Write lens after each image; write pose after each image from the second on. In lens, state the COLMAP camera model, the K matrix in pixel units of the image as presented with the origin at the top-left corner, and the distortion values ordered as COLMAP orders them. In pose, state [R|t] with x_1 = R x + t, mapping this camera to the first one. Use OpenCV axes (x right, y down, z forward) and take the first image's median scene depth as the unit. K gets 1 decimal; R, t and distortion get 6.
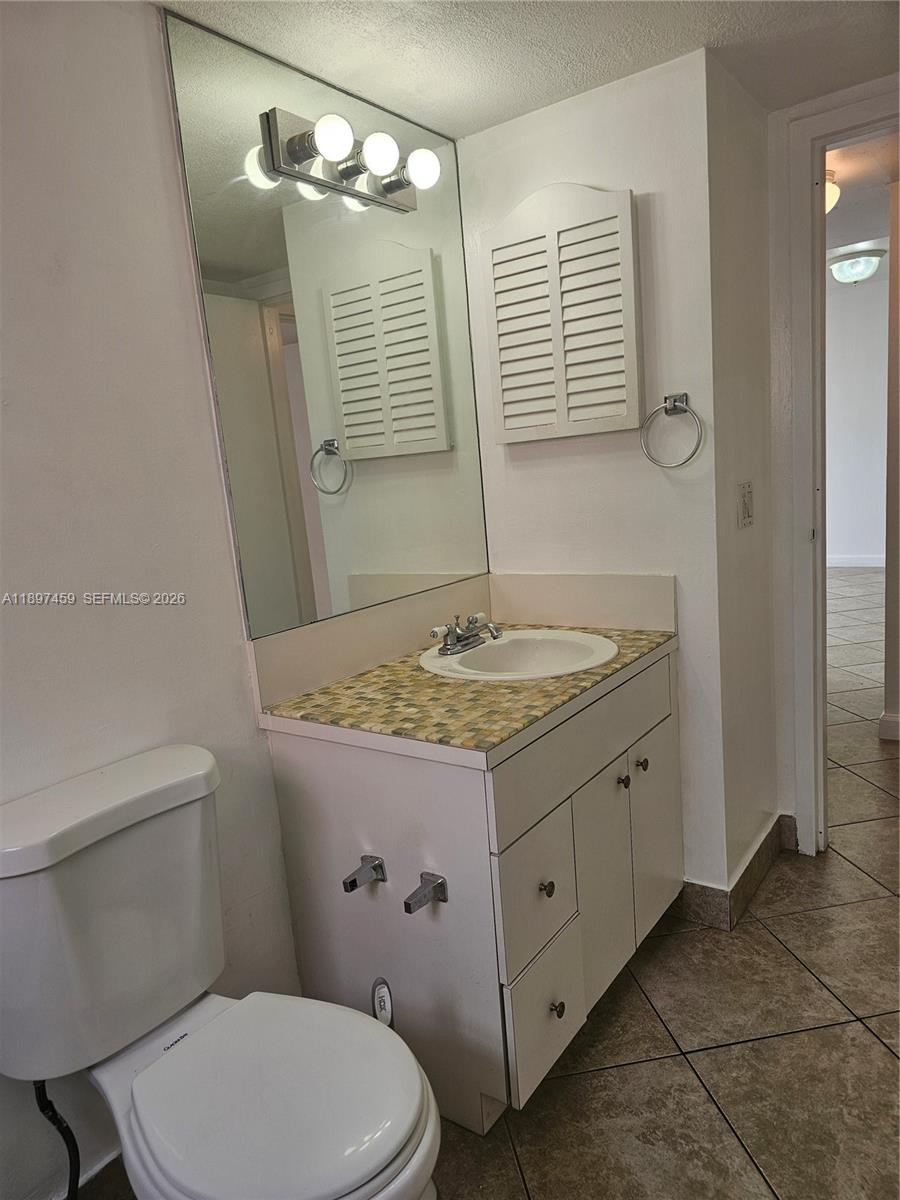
lens RADIAL K [[807.3, 0, 445.5], [0, 807.3, 604.5], [0, 0, 1]] dist [0.052840, -0.006707]
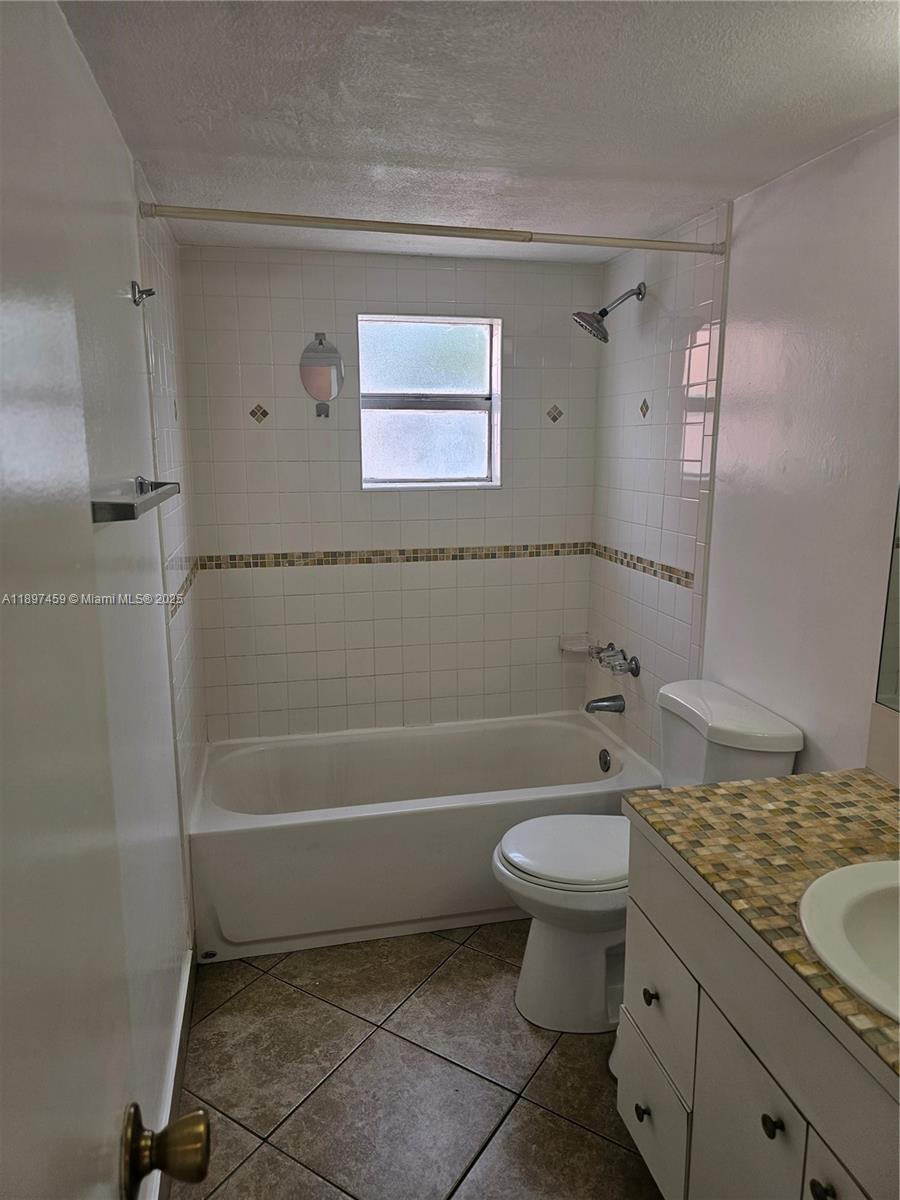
lens RADIAL K [[807.3, 0, 448.3], [0, 807.3, 597.0], [0, 0, 1]] dist [0.052840, -0.006707]
pose [[-0.655020, 0.233866, -0.718509, 0.835679], [-0.080366, 0.923941, 0.373997, -0.426518], [0.751326, 0.302719, -0.586405, 1.181274]]
